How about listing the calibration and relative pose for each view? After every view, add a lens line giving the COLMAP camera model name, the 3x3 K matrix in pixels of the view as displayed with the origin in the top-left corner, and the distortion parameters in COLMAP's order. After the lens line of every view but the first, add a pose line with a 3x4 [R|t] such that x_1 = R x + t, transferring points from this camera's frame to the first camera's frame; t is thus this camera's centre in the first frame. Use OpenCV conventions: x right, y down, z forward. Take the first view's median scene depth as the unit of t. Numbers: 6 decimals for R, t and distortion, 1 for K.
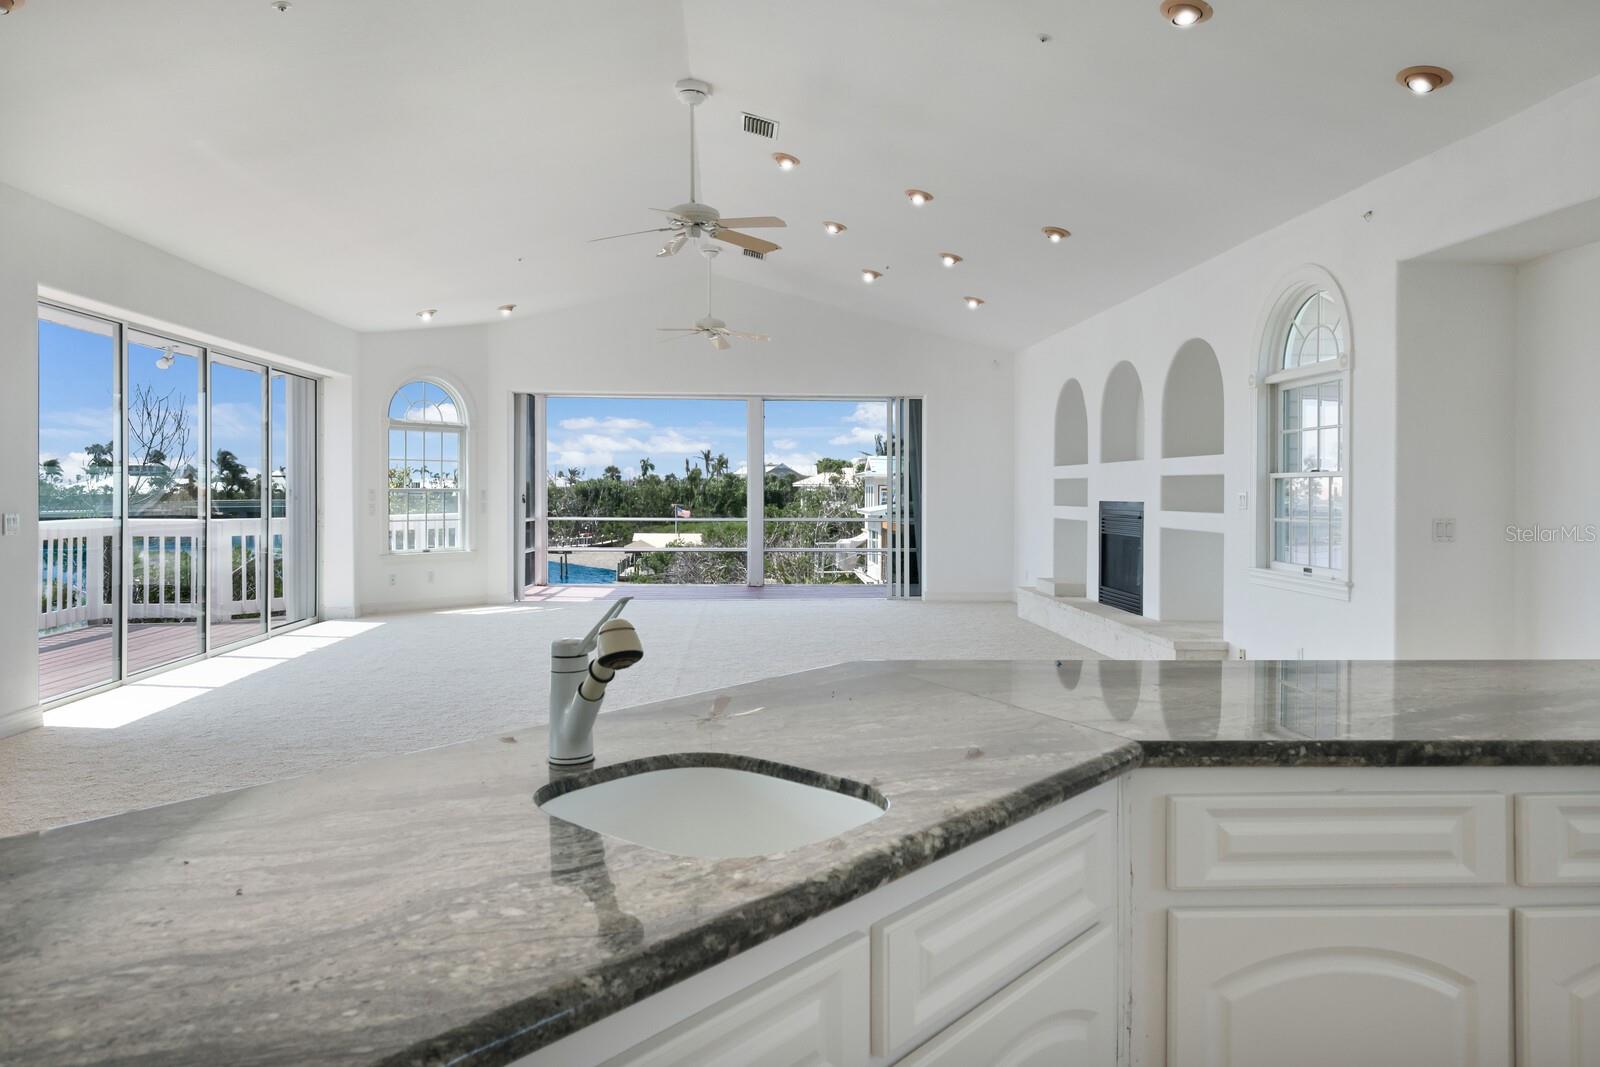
lens RADIAL K [[1059.5, 0, 822.0], [0, 1059.5, 497.1], [0, 0, 1]] dist [0.044708, 0.002173]
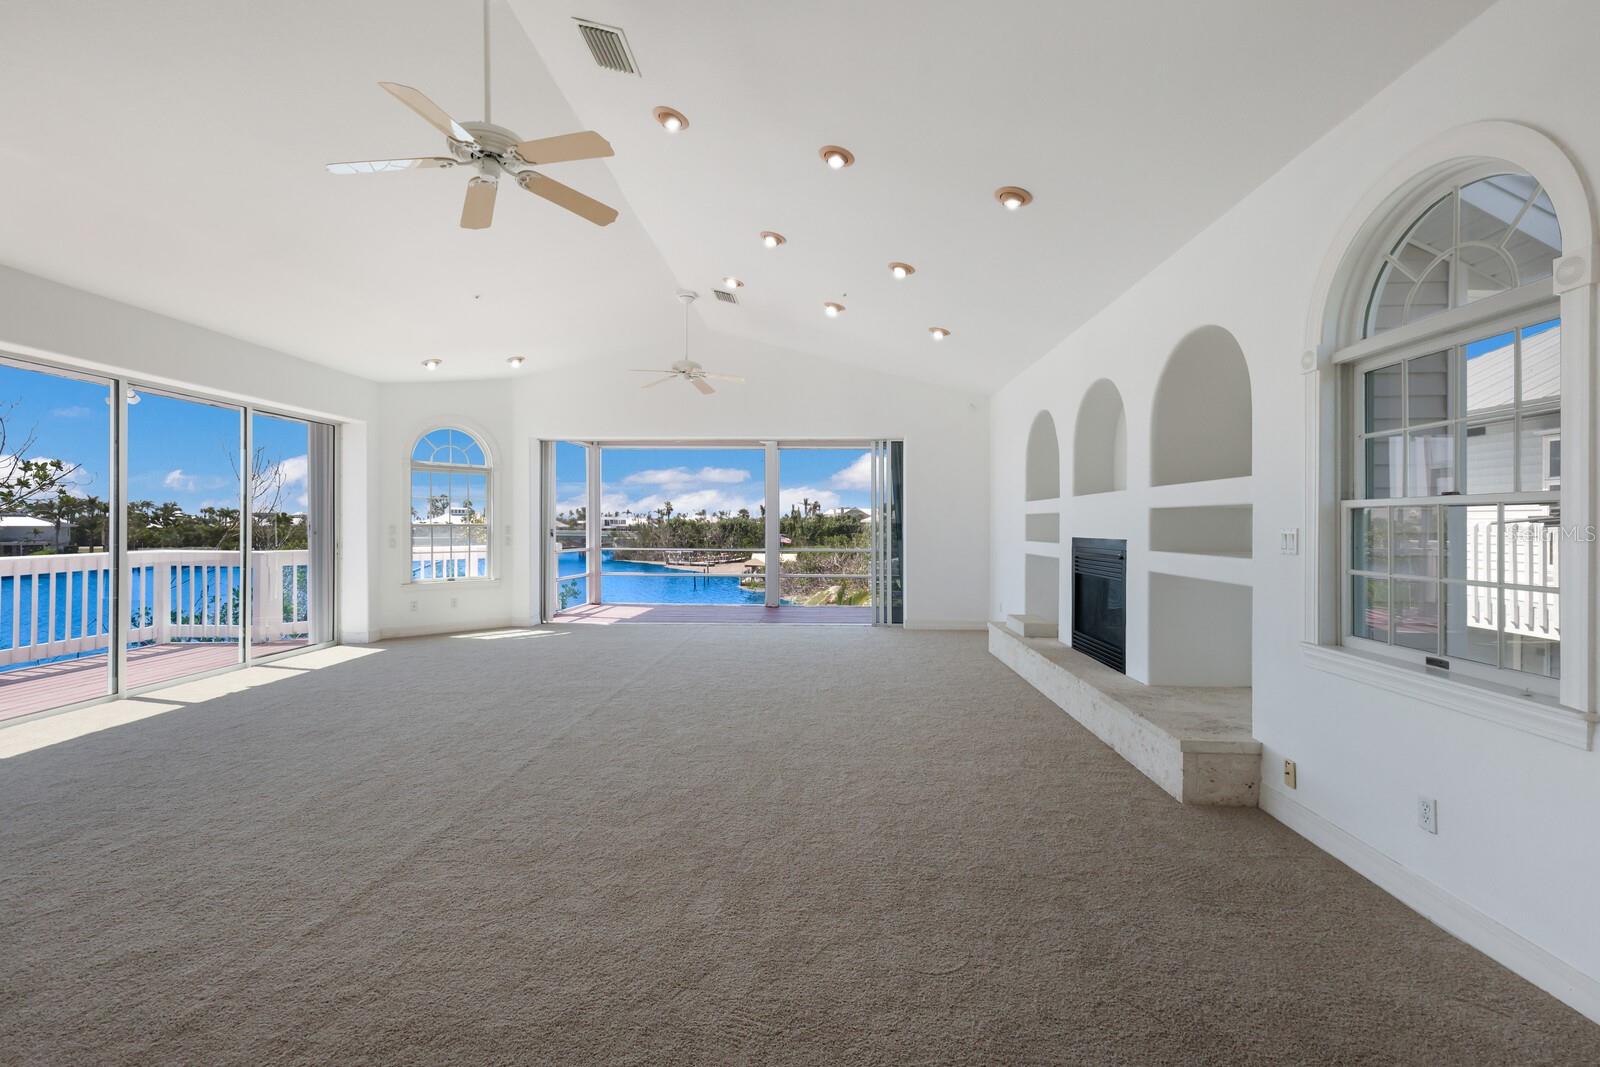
lens RADIAL K [[696.4, 0, 810.3], [0, 696.4, 522.8], [0, 0, 1]] dist [0.002204, 0.000186]
pose [[0.994455, 0.000083, -0.105163, 0.086000], [-0.001066, 0.999956, -0.009290, -0.002778], [0.105158, 0.009351, 0.994412, 0.328100]]
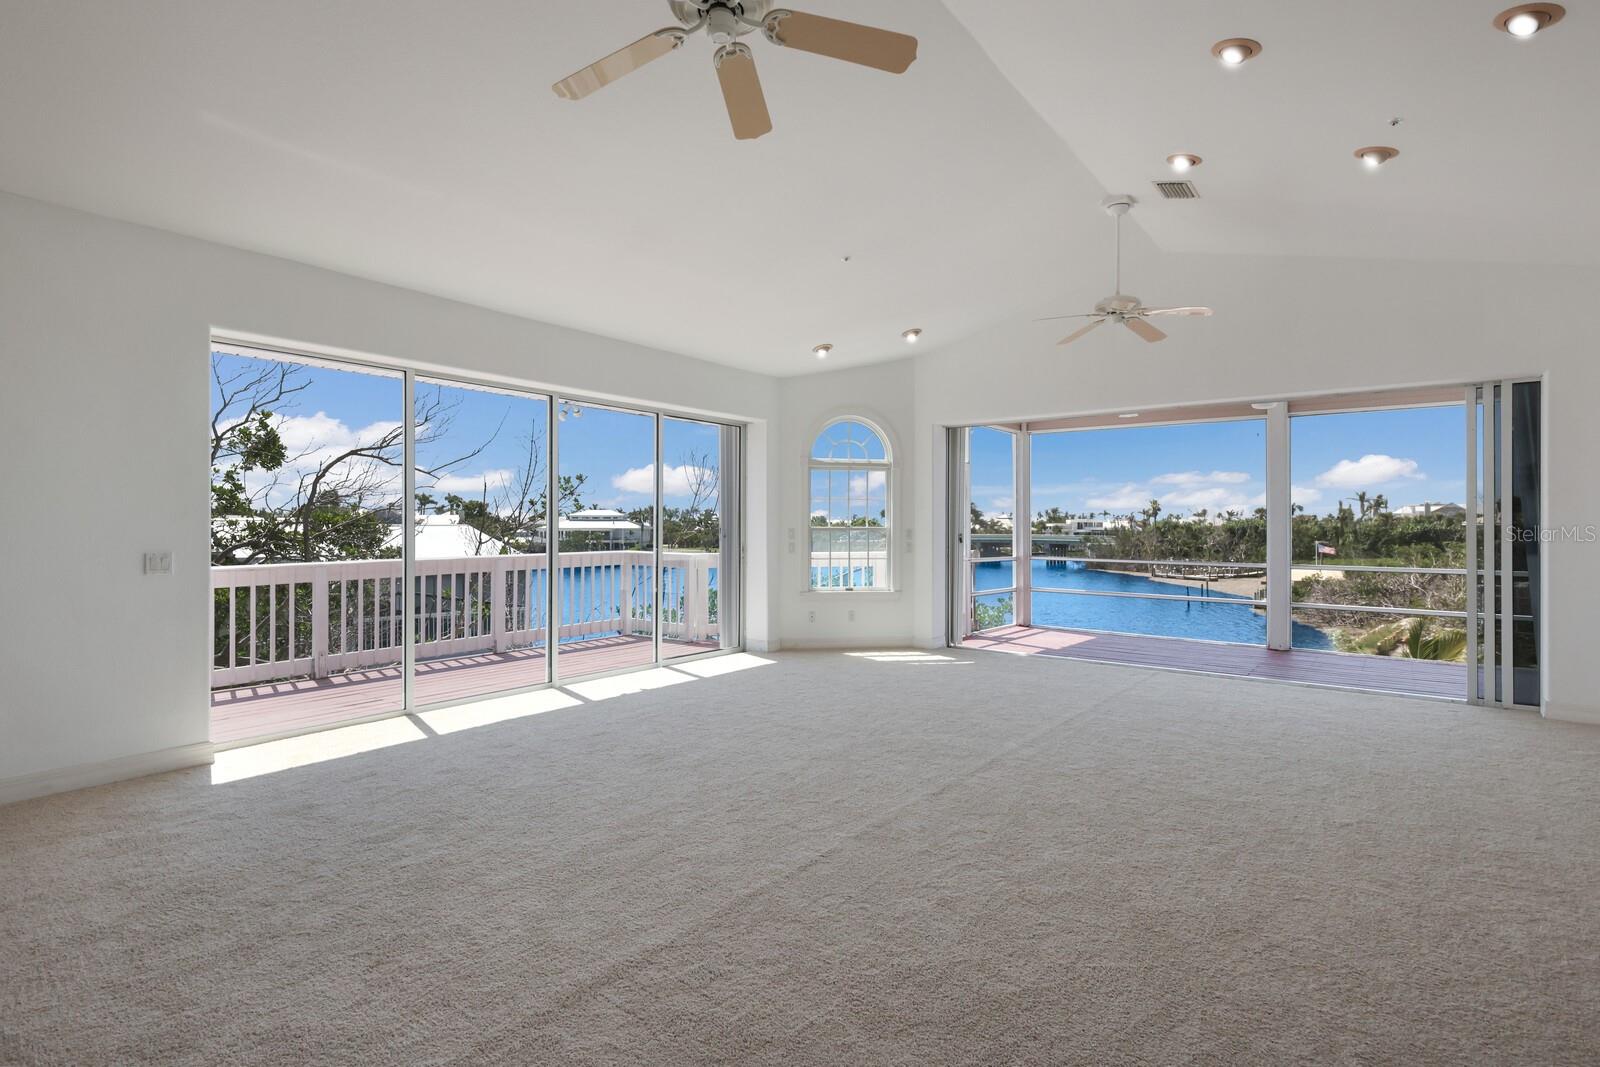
lens RADIAL K [[781.4, 0, 796.0], [0, 781.4, 525.8], [0, 0, 1]] dist [0.001196, -0.000408]
pose [[0.738999, 0.000160, -0.673707, 0.093018], [-0.006581, 0.999954, -0.006981, -0.004043], [0.673675, 0.009593, 0.738966, 0.444041]]
